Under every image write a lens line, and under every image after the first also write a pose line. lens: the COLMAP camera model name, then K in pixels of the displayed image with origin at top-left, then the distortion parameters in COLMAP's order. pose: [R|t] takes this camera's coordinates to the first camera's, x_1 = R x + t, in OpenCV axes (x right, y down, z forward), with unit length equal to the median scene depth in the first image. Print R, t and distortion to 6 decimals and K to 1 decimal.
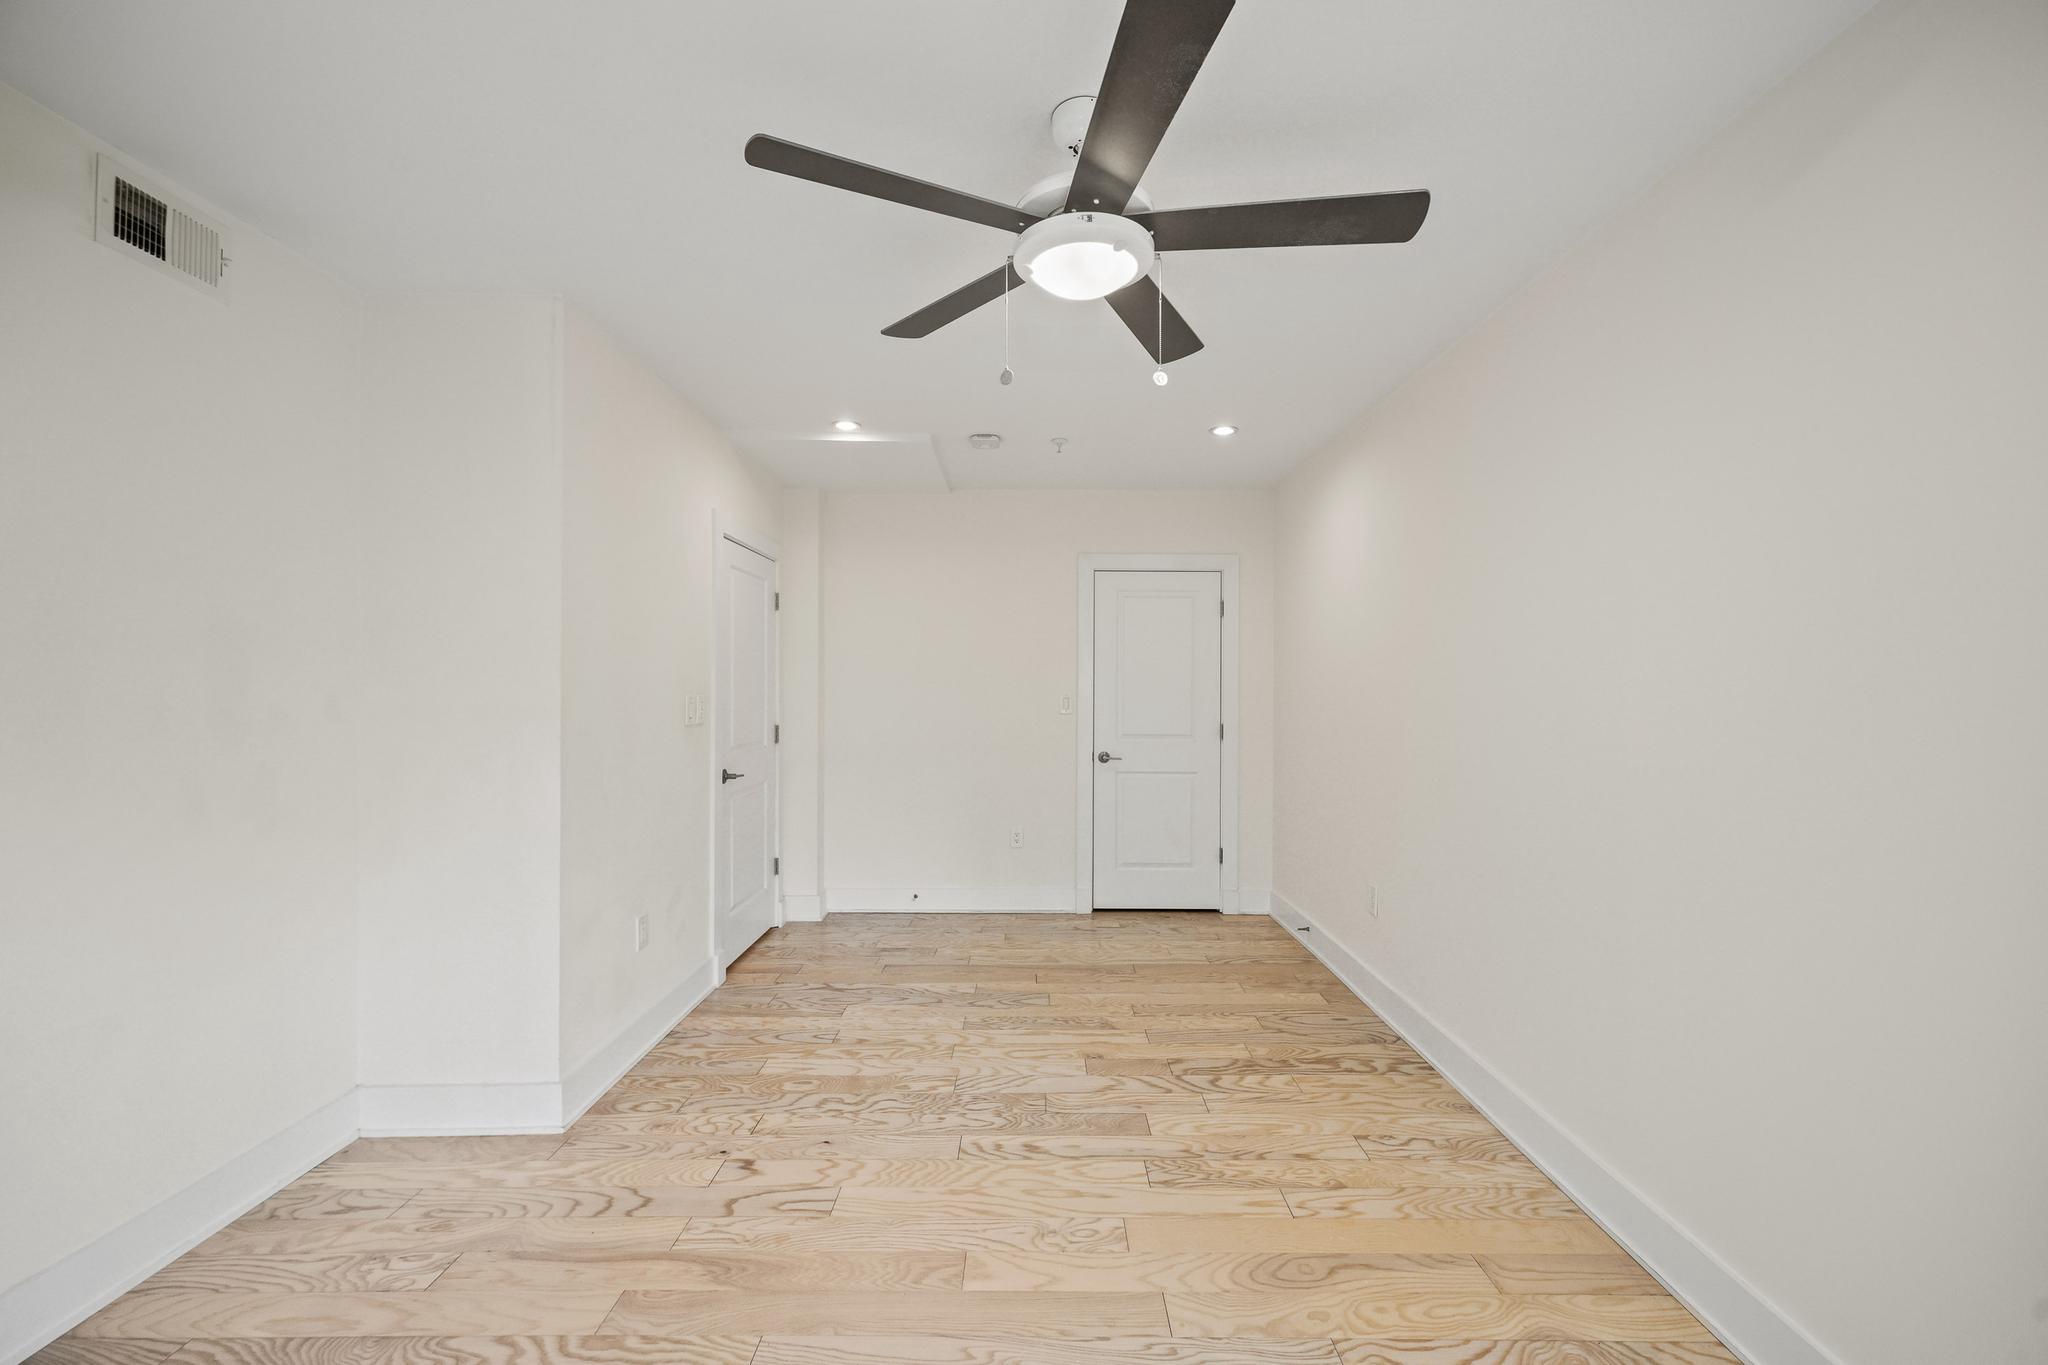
lens RADIAL K [[821.1, 0, 1032.0], [0, 821.1, 686.7], [0, 0, 1]] dist [0.000501, 0.000005]
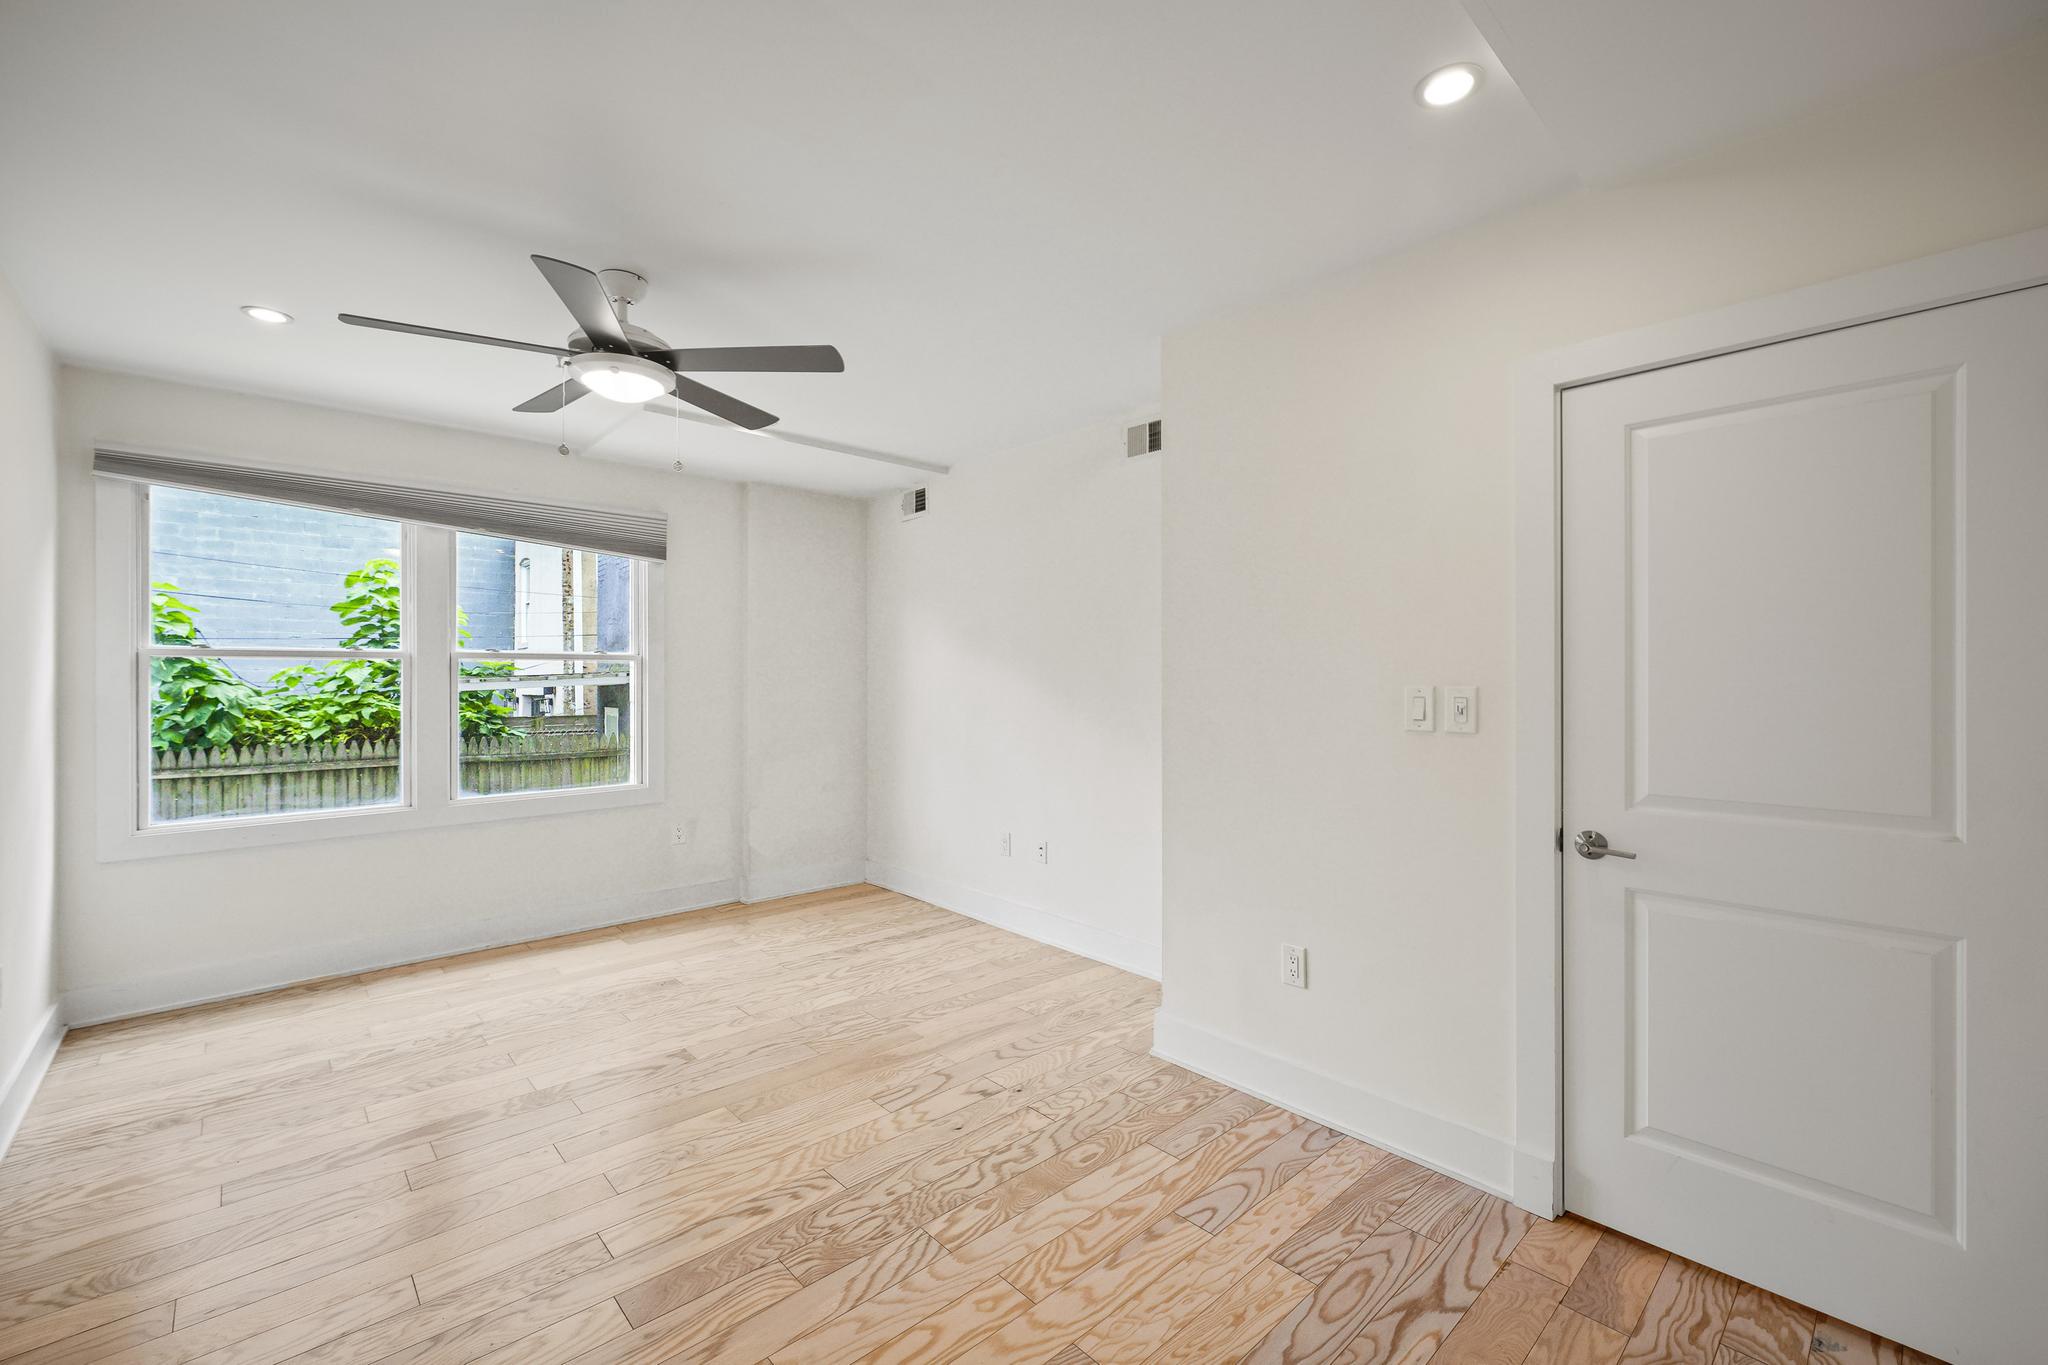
lens RADIAL K [[845.1, 0, 1032.4], [0, 845.1, 641.0], [0, 0, 1]] dist [0.001489, 0.000140]
pose [[-0.729744, -0.029865, -0.683067, 0.349015], [0.000174, 0.999037, -0.043865, 0.005483], [0.683720, -0.032129, -0.729037, 1.576118]]
